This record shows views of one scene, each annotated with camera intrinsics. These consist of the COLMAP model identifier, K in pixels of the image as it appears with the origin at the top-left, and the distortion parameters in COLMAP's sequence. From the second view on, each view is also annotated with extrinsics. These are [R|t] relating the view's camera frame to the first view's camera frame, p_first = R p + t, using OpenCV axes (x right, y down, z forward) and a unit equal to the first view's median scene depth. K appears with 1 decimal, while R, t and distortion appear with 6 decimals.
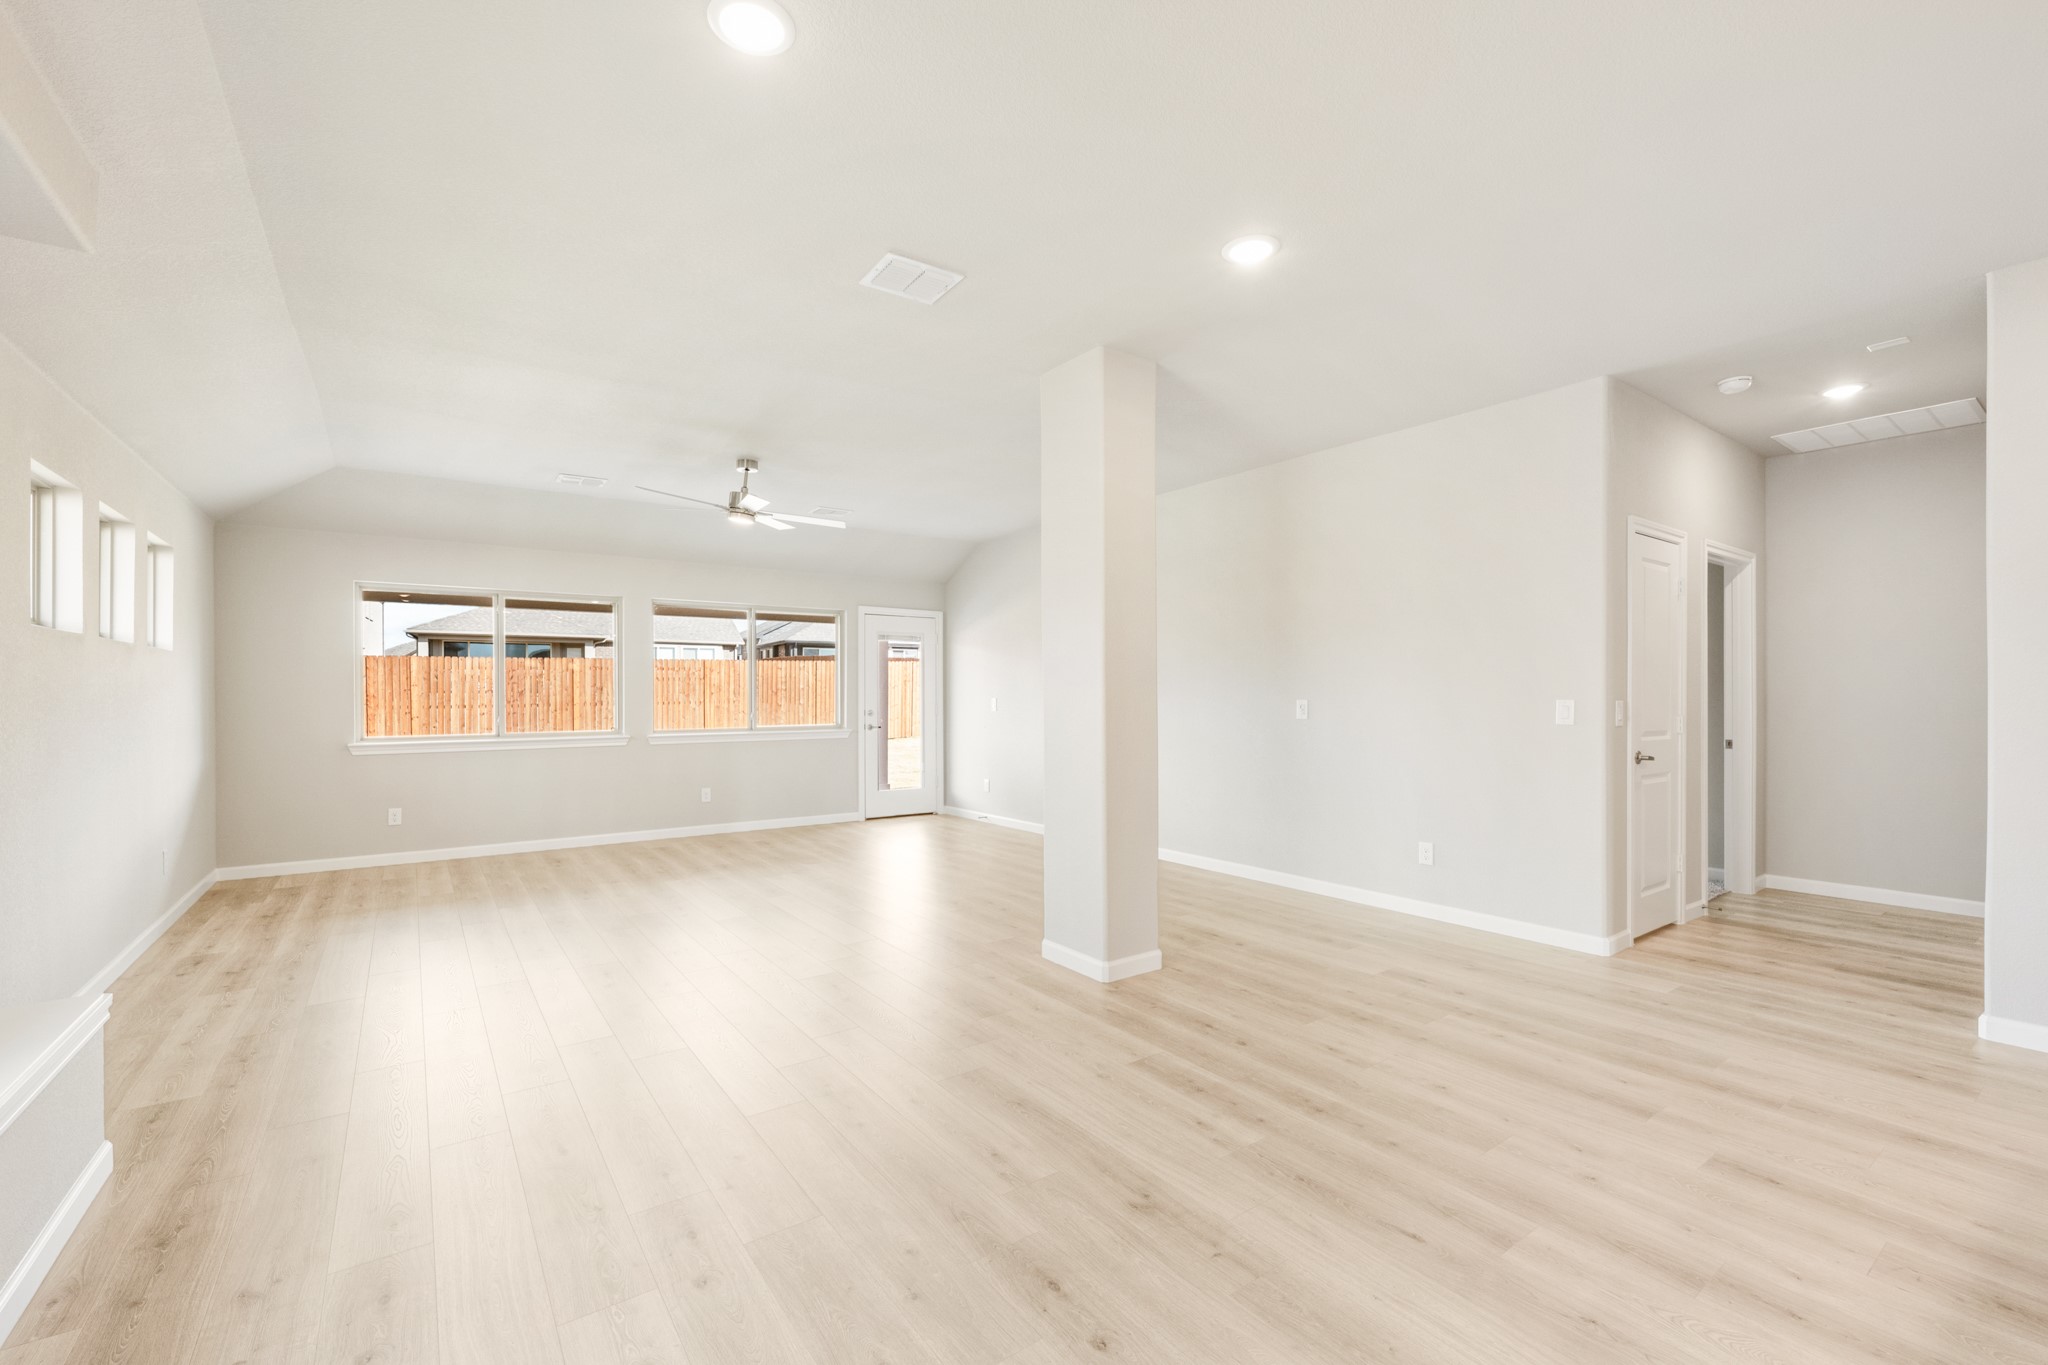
lens RADIAL K [[839.7, 0, 1017.9], [0, 839.7, 691.4], [0, 0, 1]] dist [-0.000872, 0.000251]
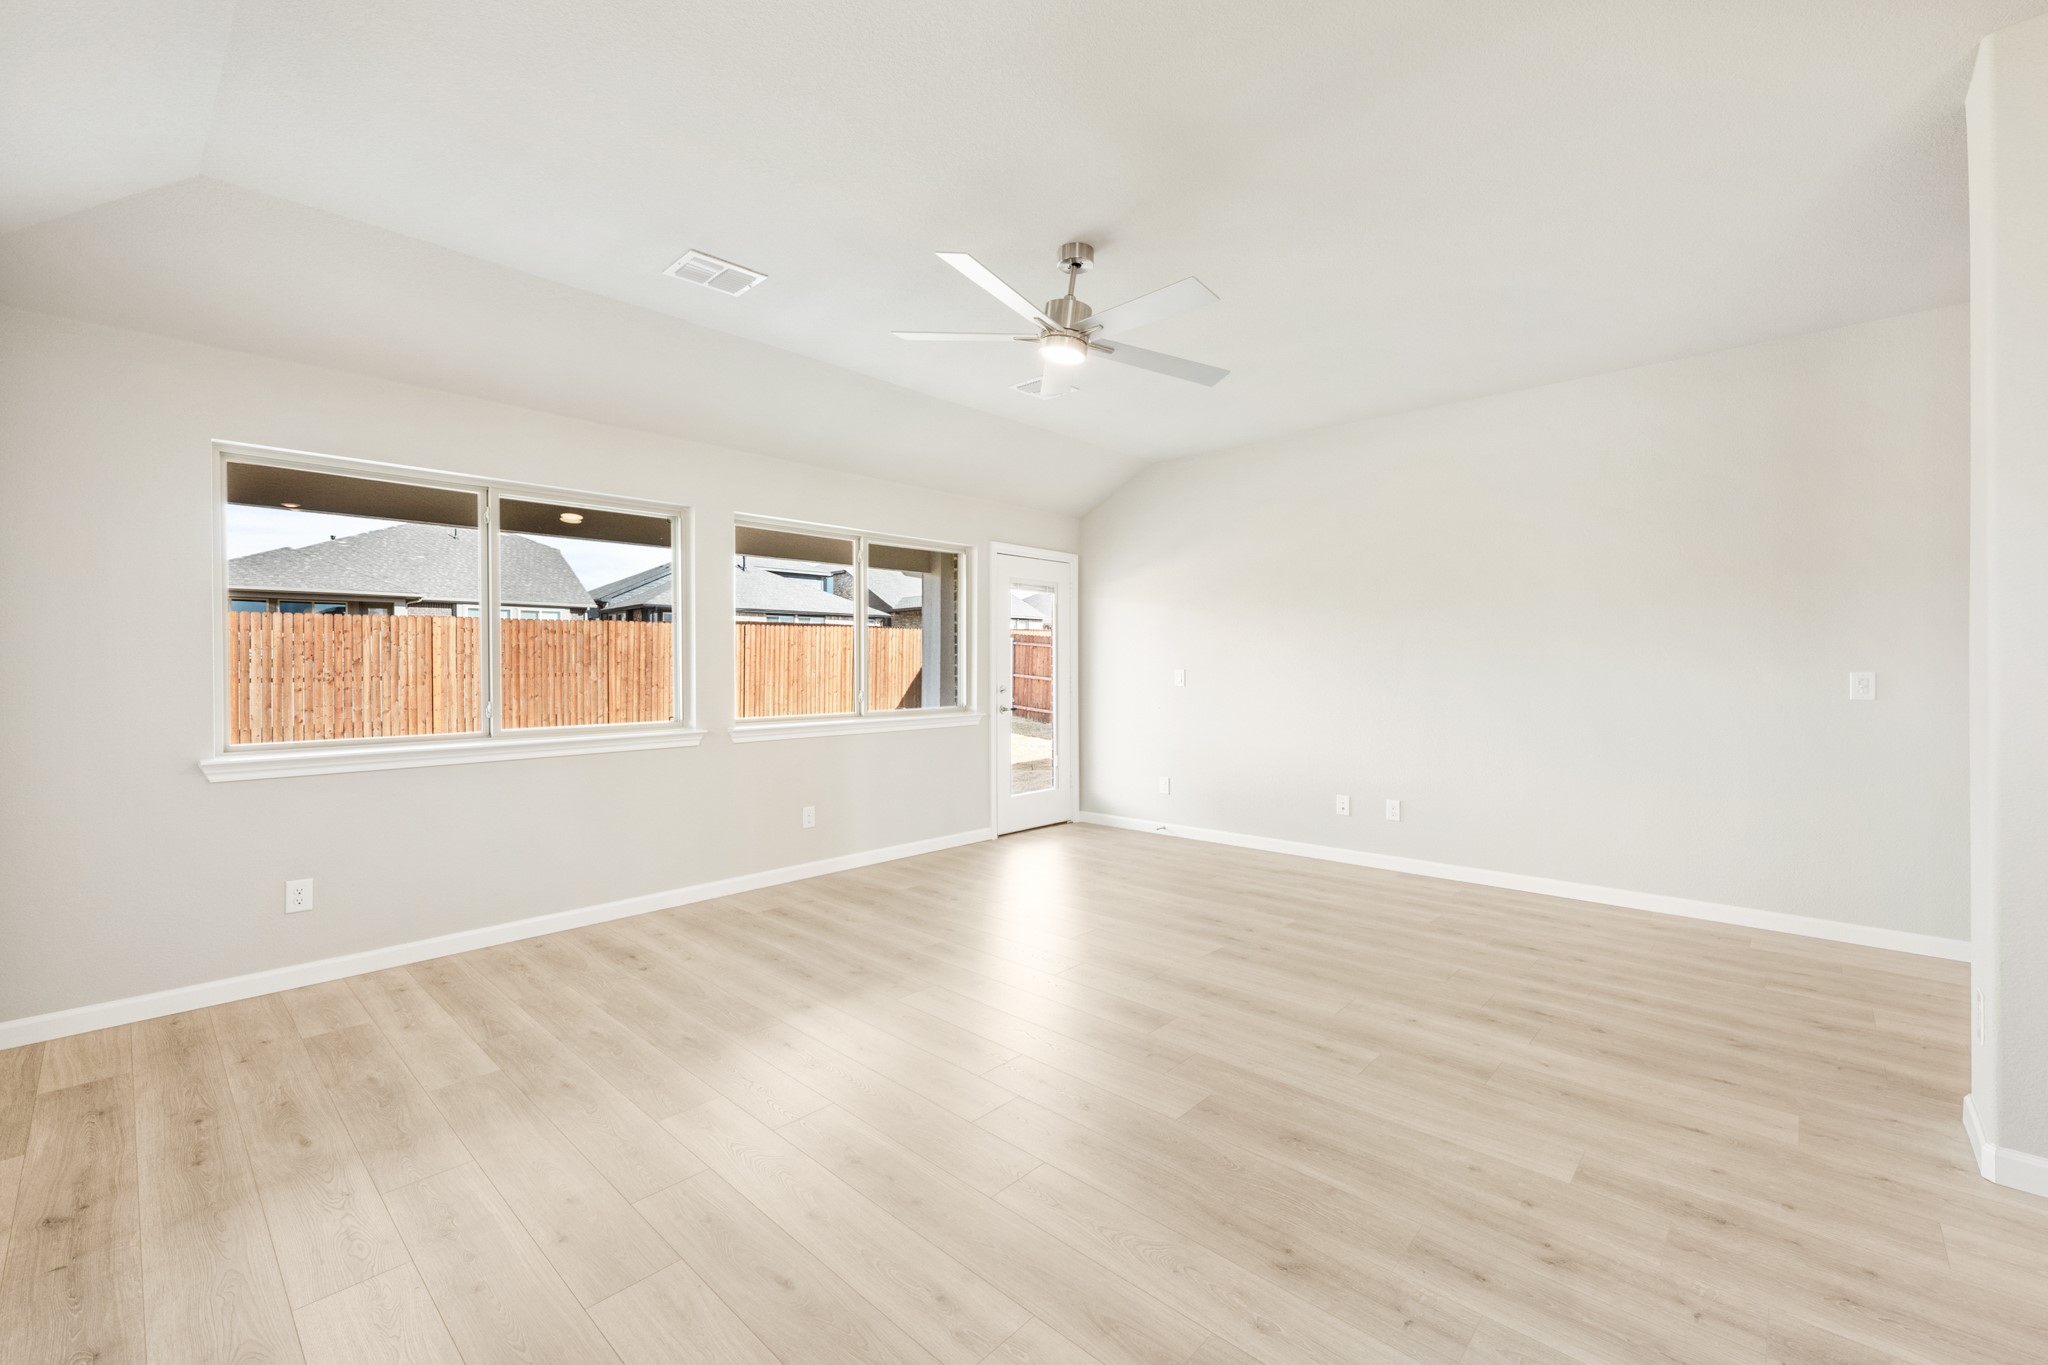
lens RADIAL K [[839.7, 0, 1059.0], [0, 839.7, 667.4], [0, 0, 1]] dist [-0.000872, 0.000251]
pose [[0.977964, -0.000104, 0.208776, -0.269263], [-0.001443, 0.999973, 0.007257, 0.001172], [-0.208771, -0.007398, 0.977937, 0.269588]]
